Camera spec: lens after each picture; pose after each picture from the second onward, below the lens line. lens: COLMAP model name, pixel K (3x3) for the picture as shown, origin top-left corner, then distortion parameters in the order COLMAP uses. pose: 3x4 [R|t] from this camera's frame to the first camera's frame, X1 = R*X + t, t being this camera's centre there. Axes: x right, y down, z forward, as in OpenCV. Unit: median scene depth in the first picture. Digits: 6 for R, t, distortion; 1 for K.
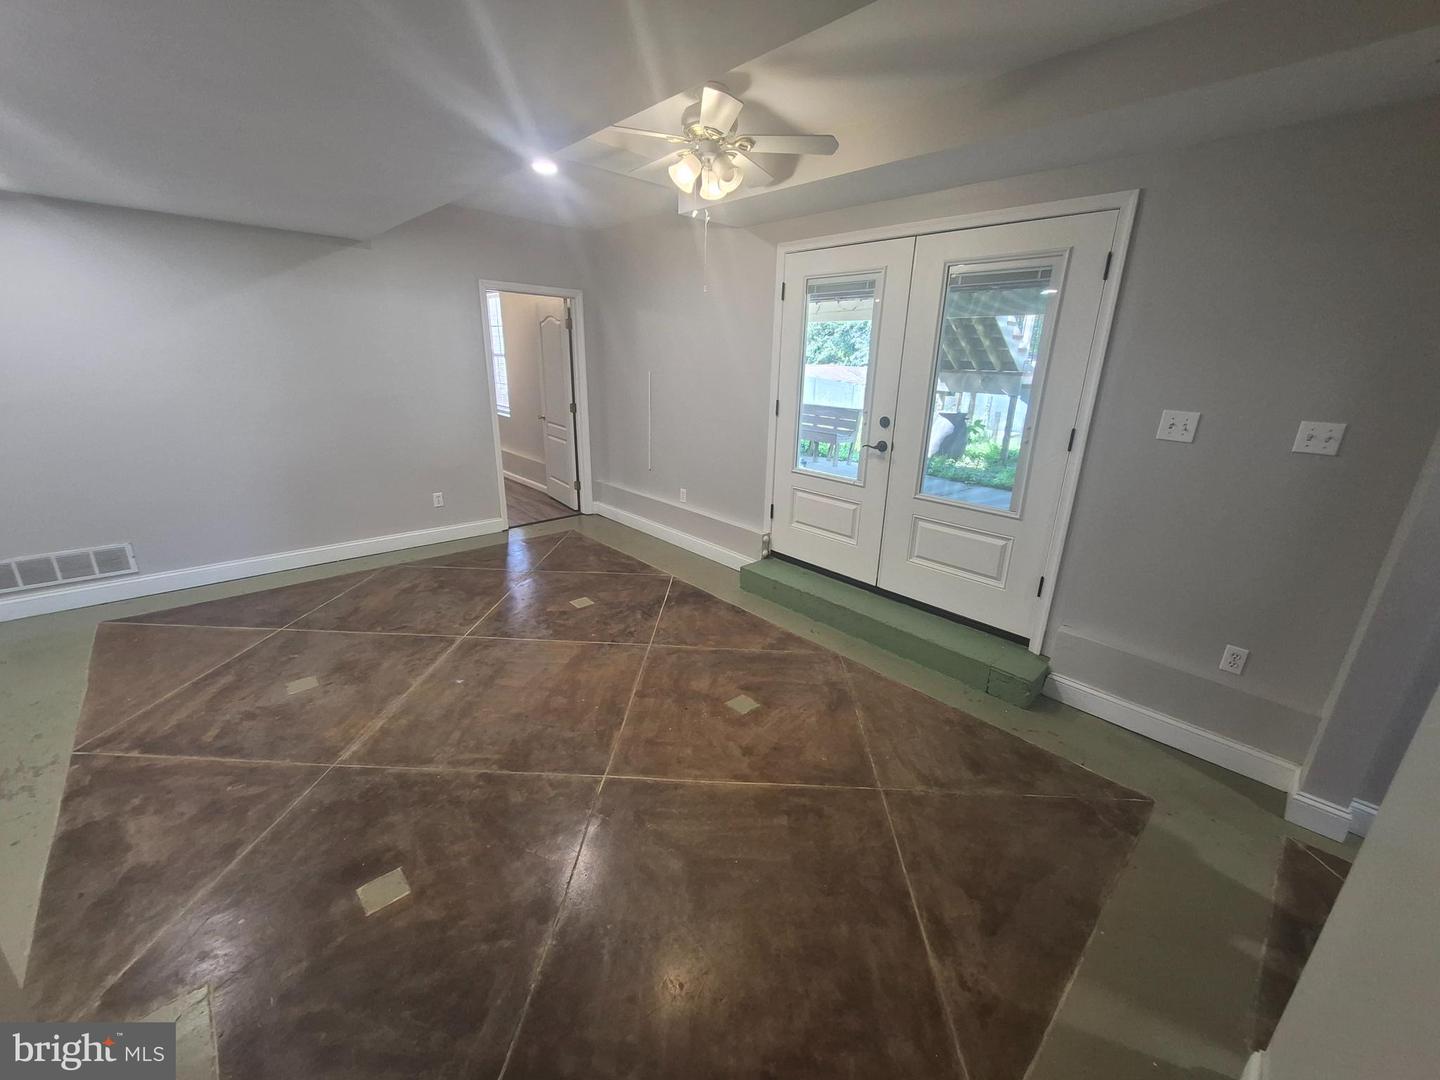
lens RADIAL K [[565.4, 0, 733.7], [0, 565.4, 528.5], [0, 0, 1]] dist [-0.001195, -0.000298]
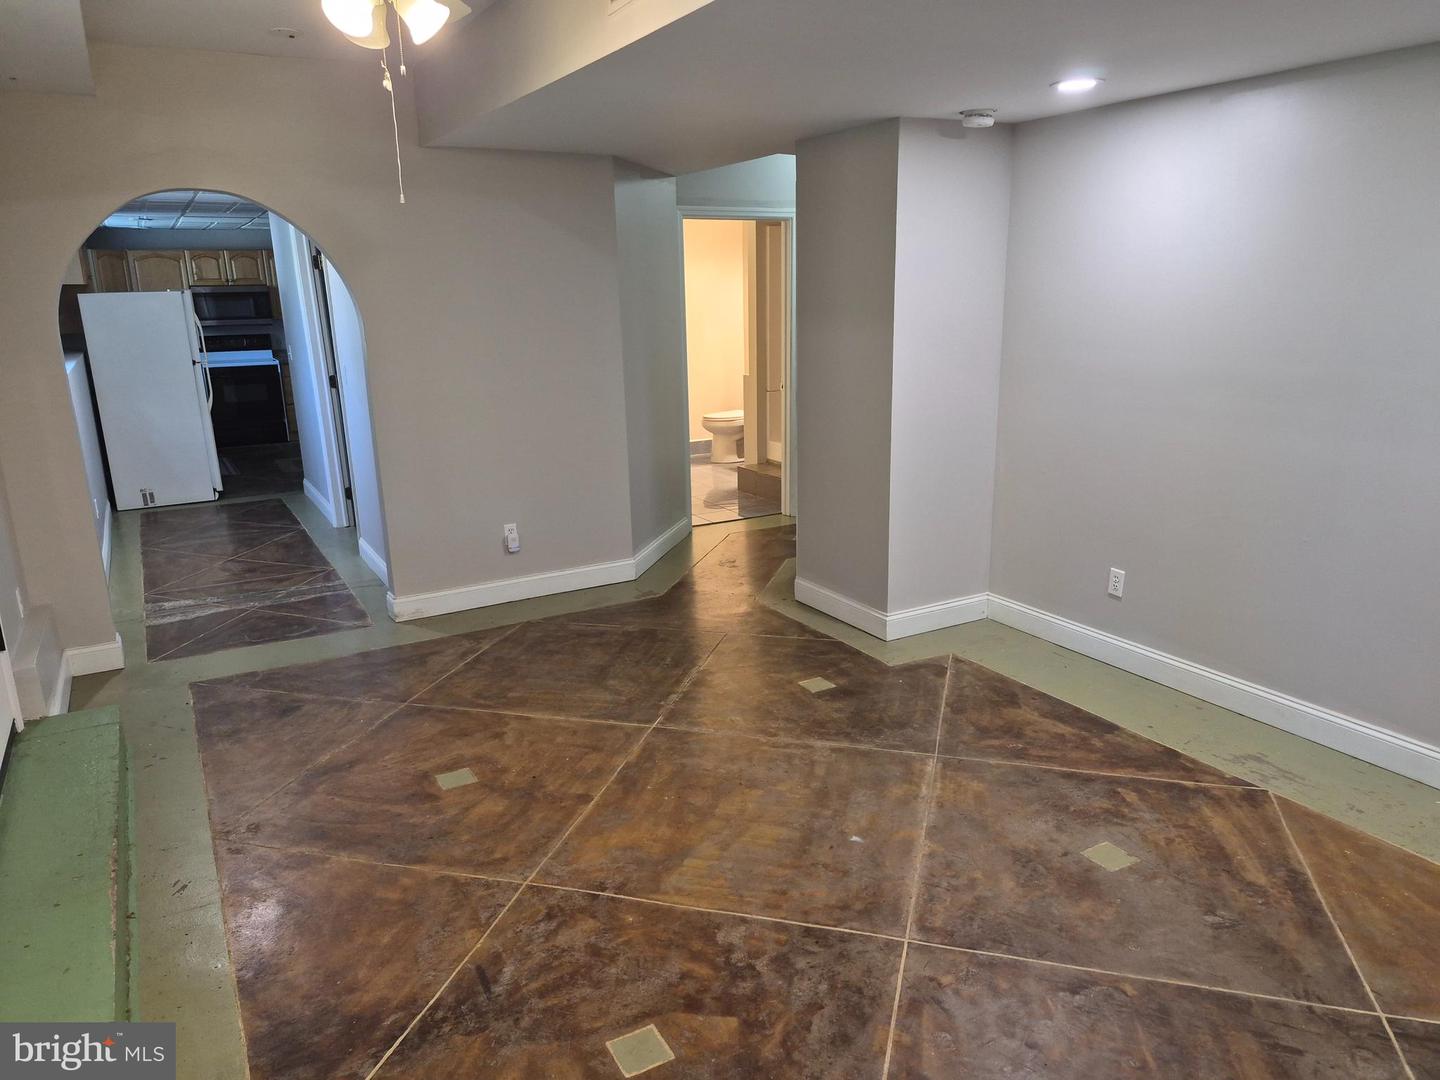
lens RADIAL K [[999.6, 0, 727.3], [0, 999.6, 542.1], [0, 0, 1]] dist [0.072971, -0.070632]
pose [[-0.969643, -0.073414, 0.233245, -0.581865], [0.059484, 0.854396, 0.516207, -0.576511], [-0.237180, 0.514411, -0.824091, 1.769885]]
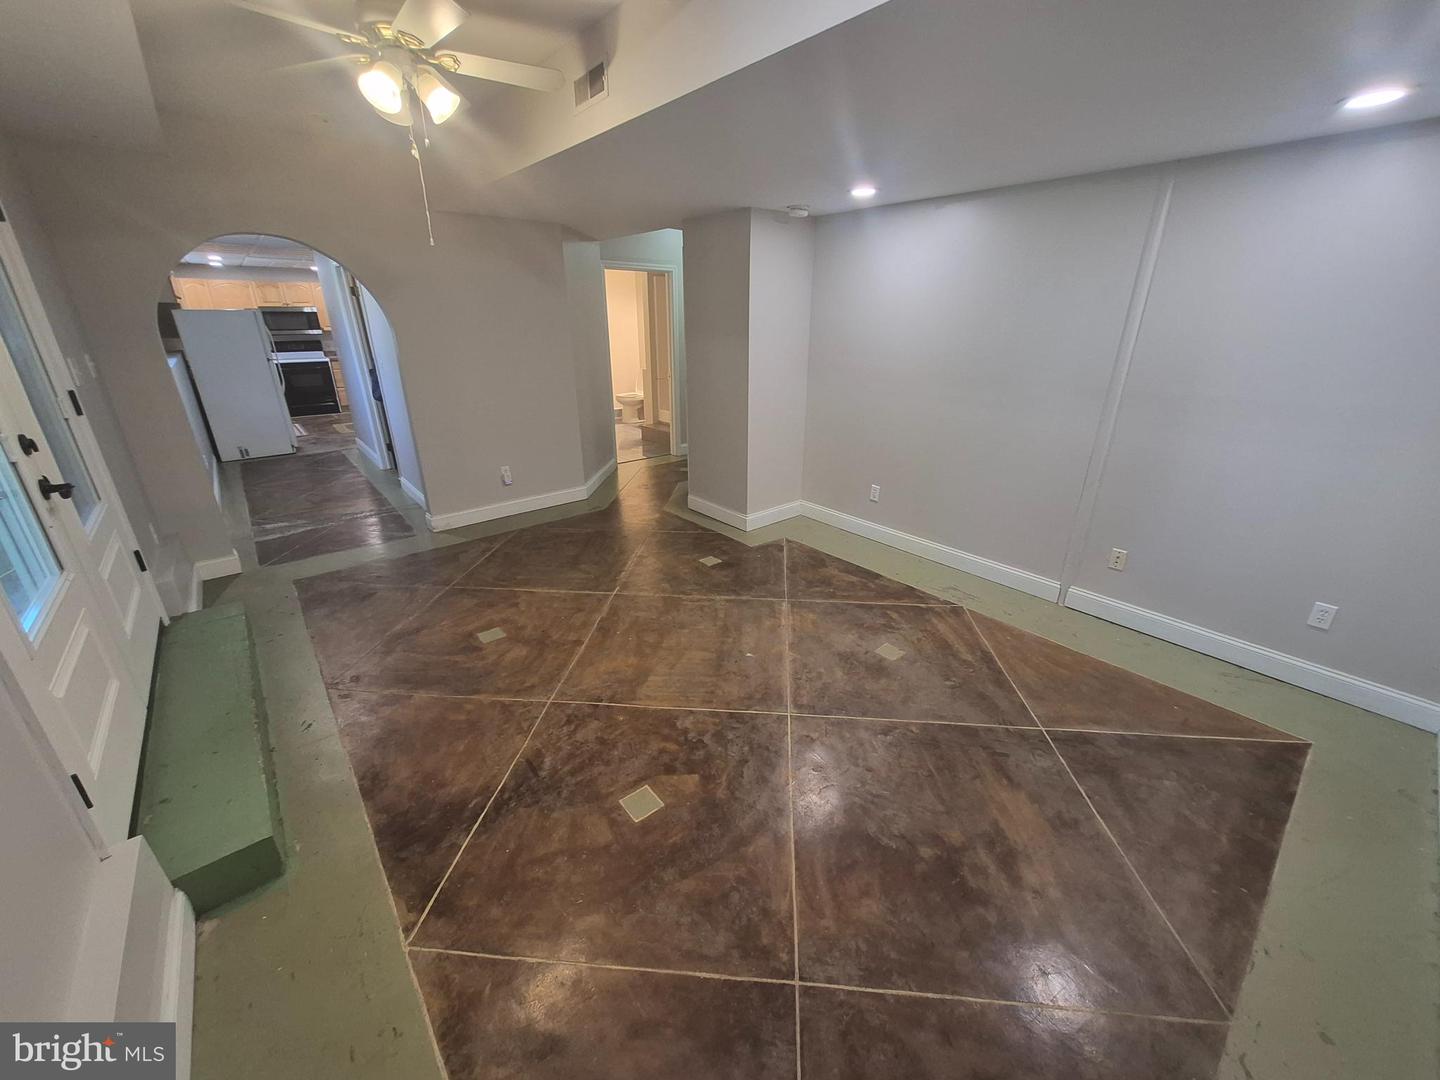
lens RADIAL K [[565.4, 0, 732.2], [0, 565.4, 530.4], [0, 0, 1]] dist [-0.001195, -0.000298]
pose [[-0.997808, -0.054536, 0.037484, -0.481188], [-0.020162, 0.790033, 0.612733, -0.541639], [-0.063030, 0.610634, -0.789401, 1.681651]]
